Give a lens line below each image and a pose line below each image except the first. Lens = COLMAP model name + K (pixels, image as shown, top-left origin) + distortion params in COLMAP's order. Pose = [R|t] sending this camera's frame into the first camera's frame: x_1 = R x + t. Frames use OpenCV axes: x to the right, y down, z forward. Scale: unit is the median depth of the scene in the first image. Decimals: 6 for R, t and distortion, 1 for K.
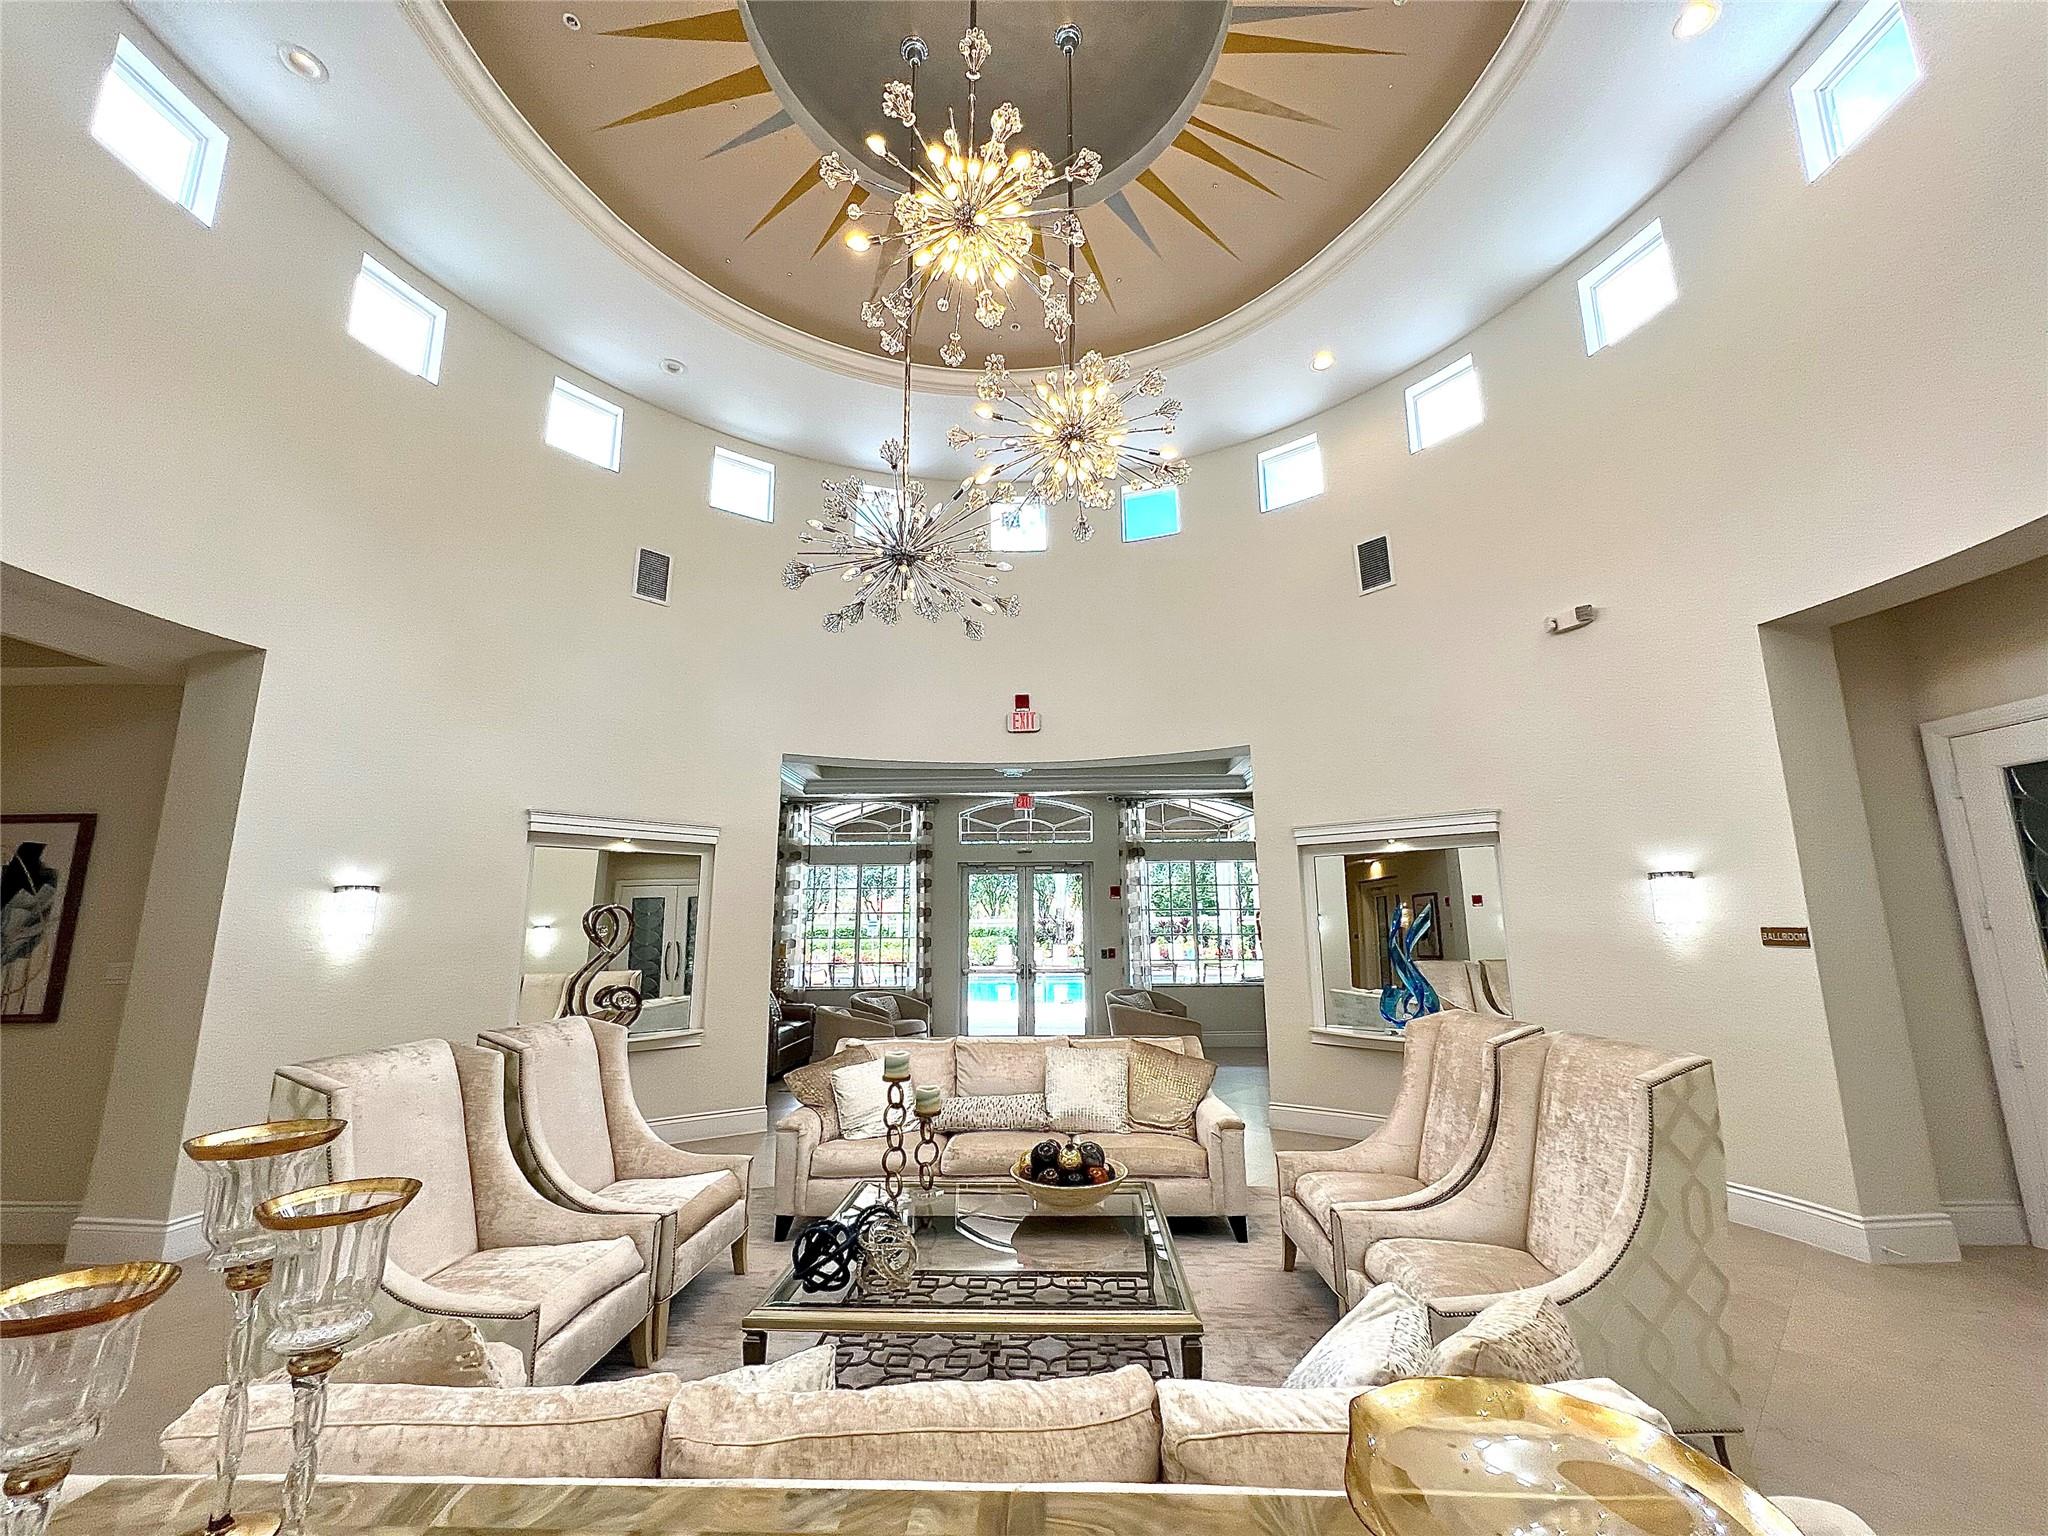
lens RADIAL K [[820.7, 0, 1031.8], [0, 820.7, 772.1], [0, 0, 1]] dist [0.002357, -0.001069]
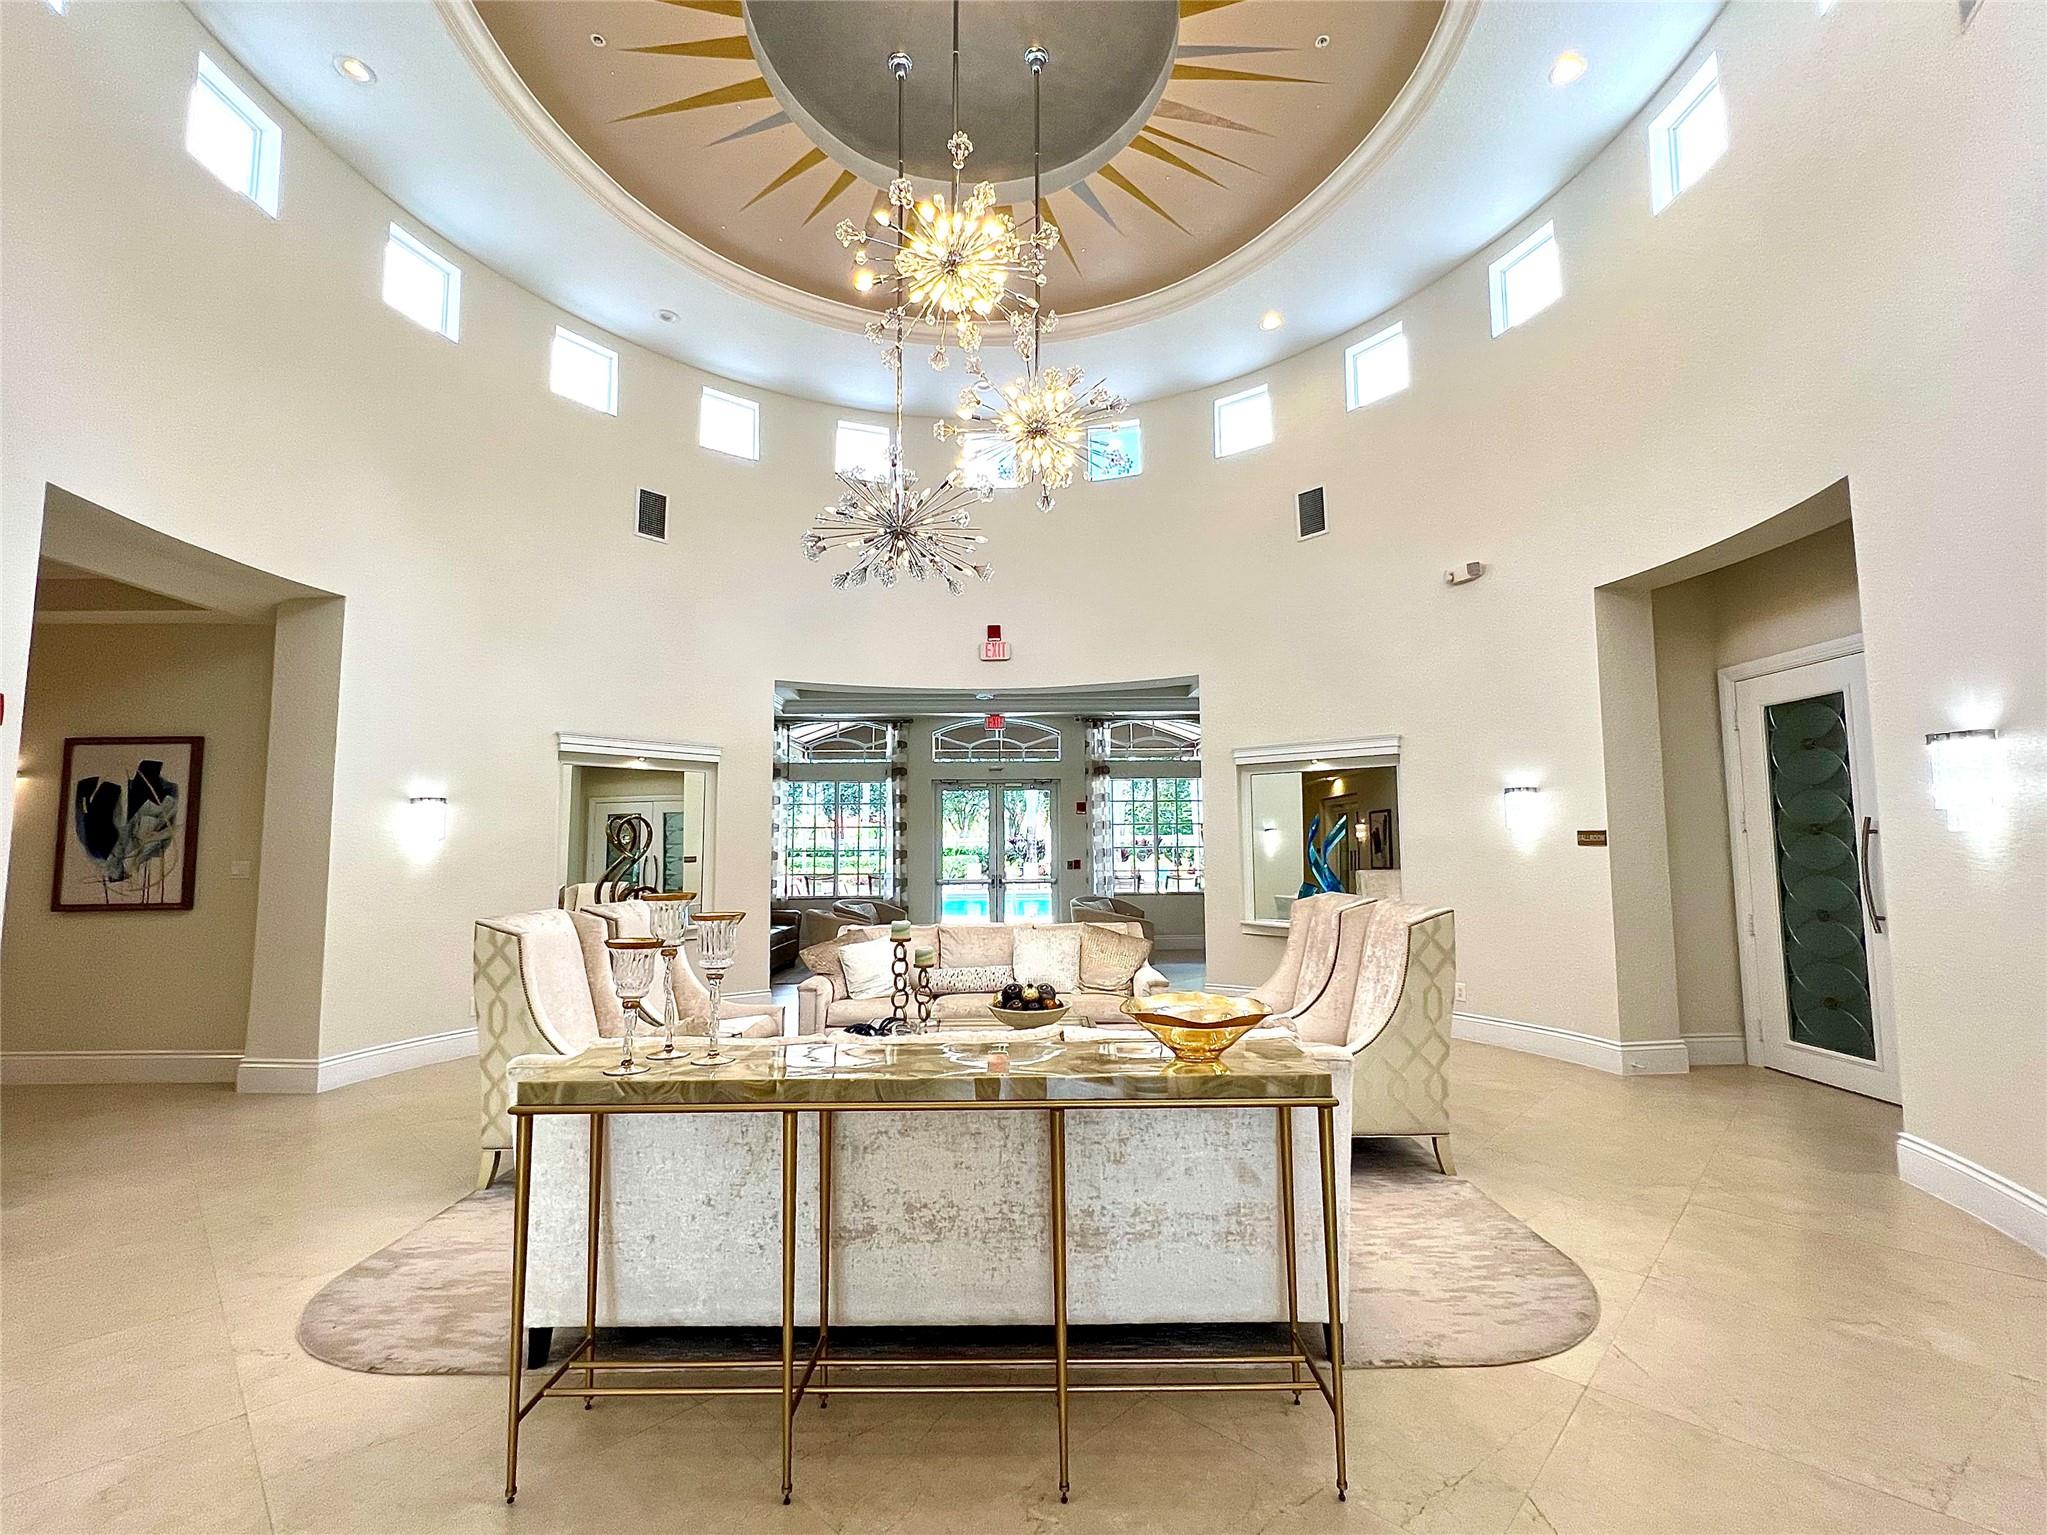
lens RADIAL K [[911.8, 0, 1032.6], [0, 911.8, 759.1], [0, 0, 1]] dist [0.002518, 0.000394]
pose [[0.999423, 0.002343, 0.033876, -0.001262], [-0.005264, 0.996247, 0.086392, -0.031510], [-0.033546, -0.086520, 0.995685, -0.297736]]
